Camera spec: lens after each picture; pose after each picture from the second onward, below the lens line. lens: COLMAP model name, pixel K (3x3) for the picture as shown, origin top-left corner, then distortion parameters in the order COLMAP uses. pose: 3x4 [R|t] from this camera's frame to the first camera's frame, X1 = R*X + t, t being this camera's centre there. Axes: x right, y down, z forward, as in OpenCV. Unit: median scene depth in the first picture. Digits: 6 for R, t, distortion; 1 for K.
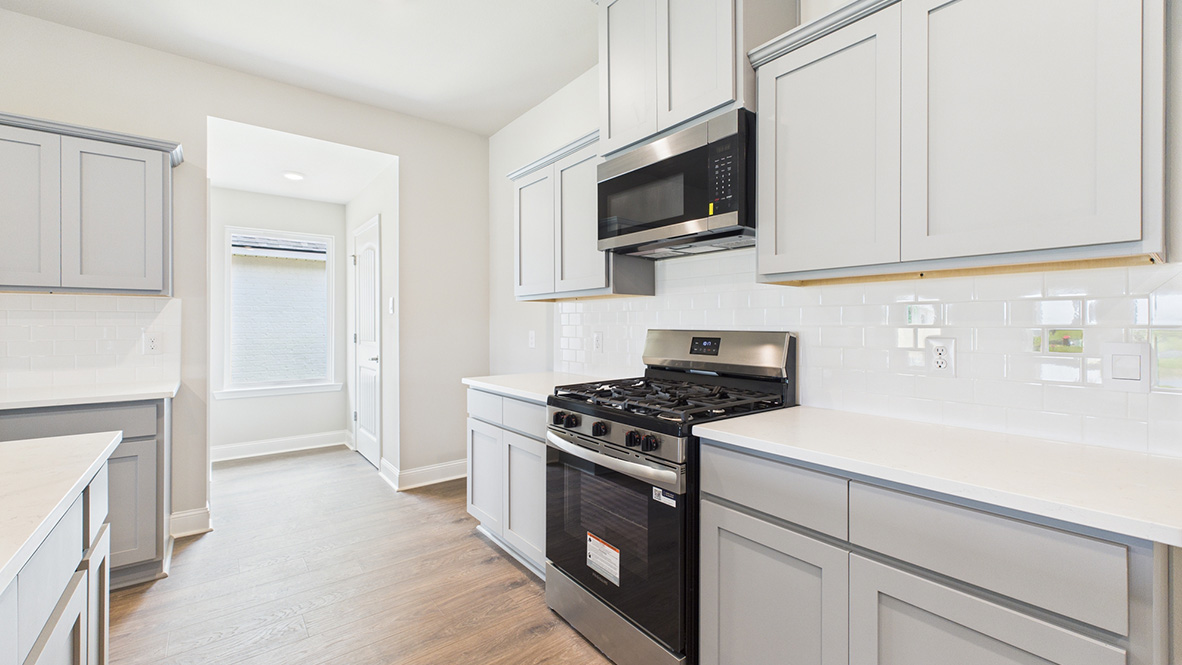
lens RADIAL K [[480.9, 0, 590.6], [0, 480.9, 324.2], [0, 0, 1]] dist [0.001002, 0.000206]
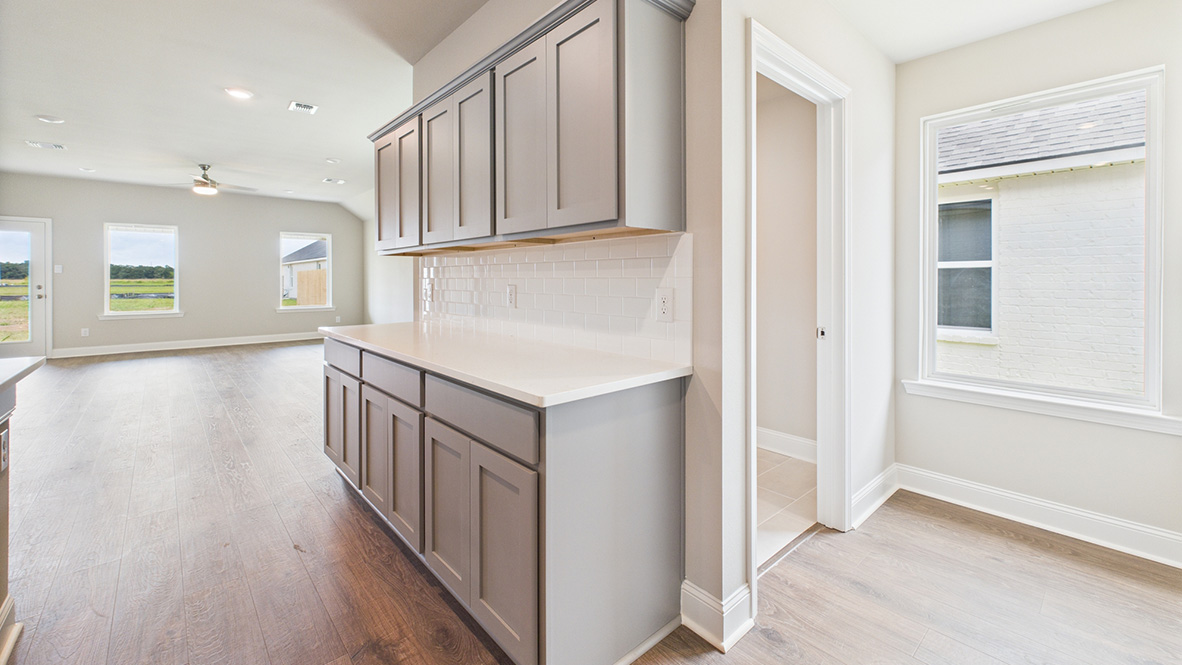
lens RADIAL K [[480.6, 0, 593.4], [0, 480.6, 279.9], [0, 0, 1]] dist [0.000873, 0.000155]
pose [[0.066102, 0.003650, -0.997806, -0.320981], [0.002596, 0.999989, 0.003830, 0.003939], [0.997810, -0.002843, 0.066092, 1.046384]]
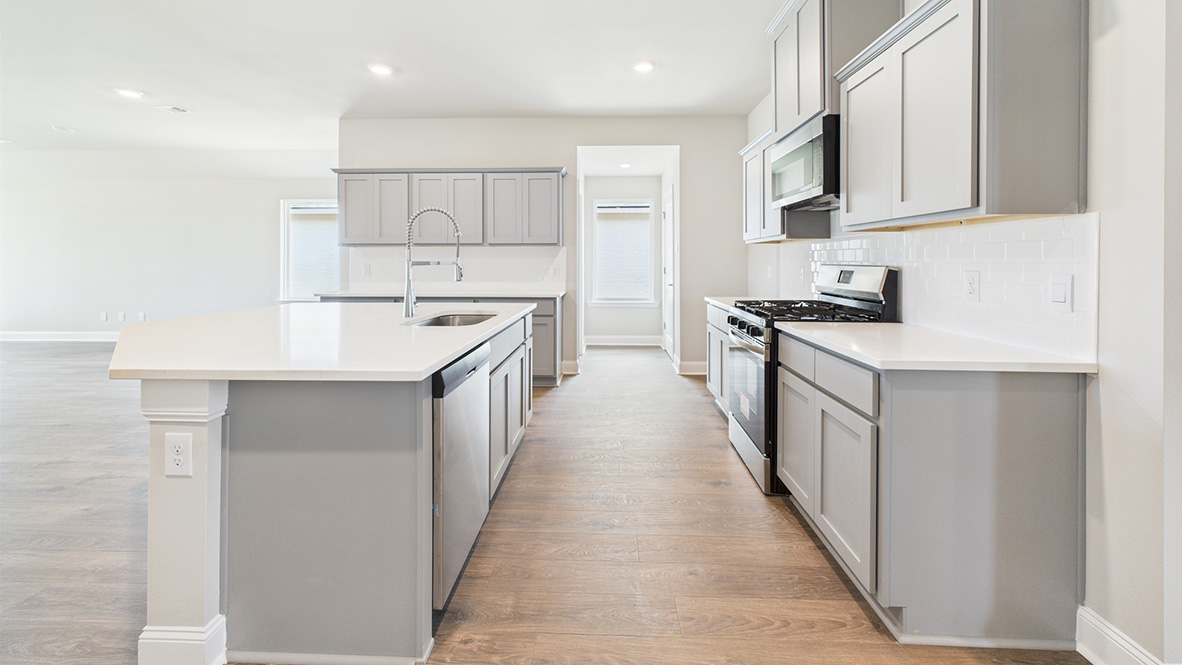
lens RADIAL K [[476.8, 0, 593.4], [0, 476.8, 263.6], [0, 0, 1]] dist [0.000437, 0.000094]
pose [[0.766398, 0.003616, -0.642356, 0.525782], [0.000069, 0.999984, 0.005711, 0.001265], [0.642366, -0.004421, 0.766385, -0.440461]]
